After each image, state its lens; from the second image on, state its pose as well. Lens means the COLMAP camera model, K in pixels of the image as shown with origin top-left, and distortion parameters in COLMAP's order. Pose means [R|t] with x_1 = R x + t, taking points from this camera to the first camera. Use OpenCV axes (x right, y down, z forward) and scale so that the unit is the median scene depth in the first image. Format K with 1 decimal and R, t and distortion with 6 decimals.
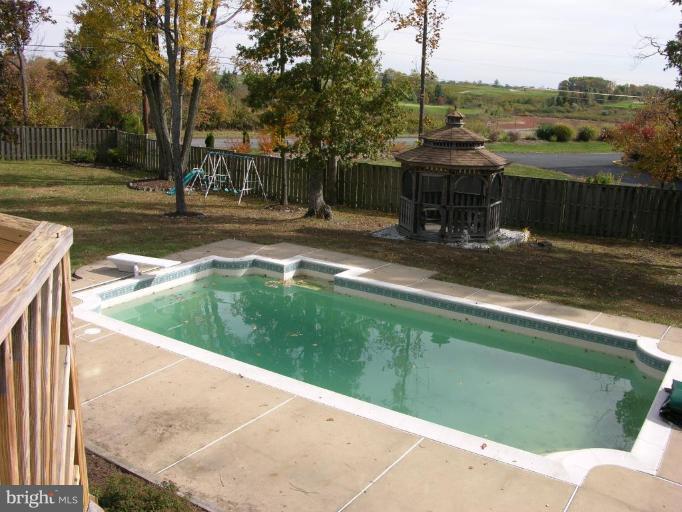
lens RADIAL K [[704.1, 0, 341.0], [0, 704.1, 256.0], [0, 0, 1]] dist [-0.163772, 0.002319]
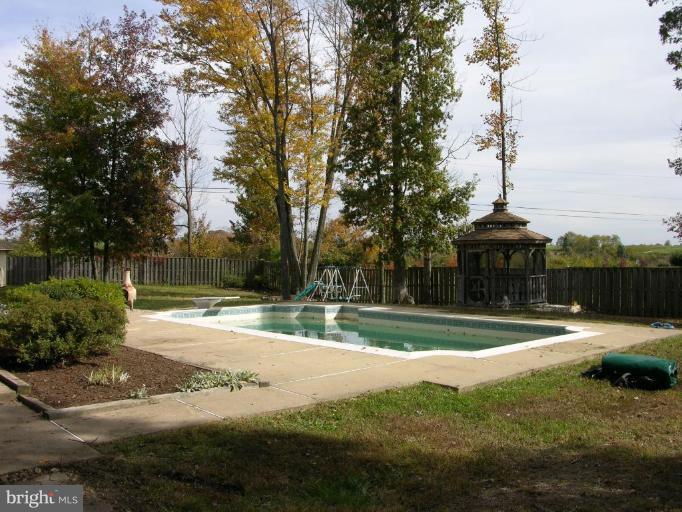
lens RADIAL K [[704.1, 0, 341.0], [0, 704.1, 256.0], [0, 0, 1]] dist [-0.163772, 0.002319]
pose [[0.964401, -0.036648, -0.261893, 0.156830], [-0.027834, 0.970782, -0.238343, 0.126313], [0.262976, 0.237148, 0.935203, -0.101149]]
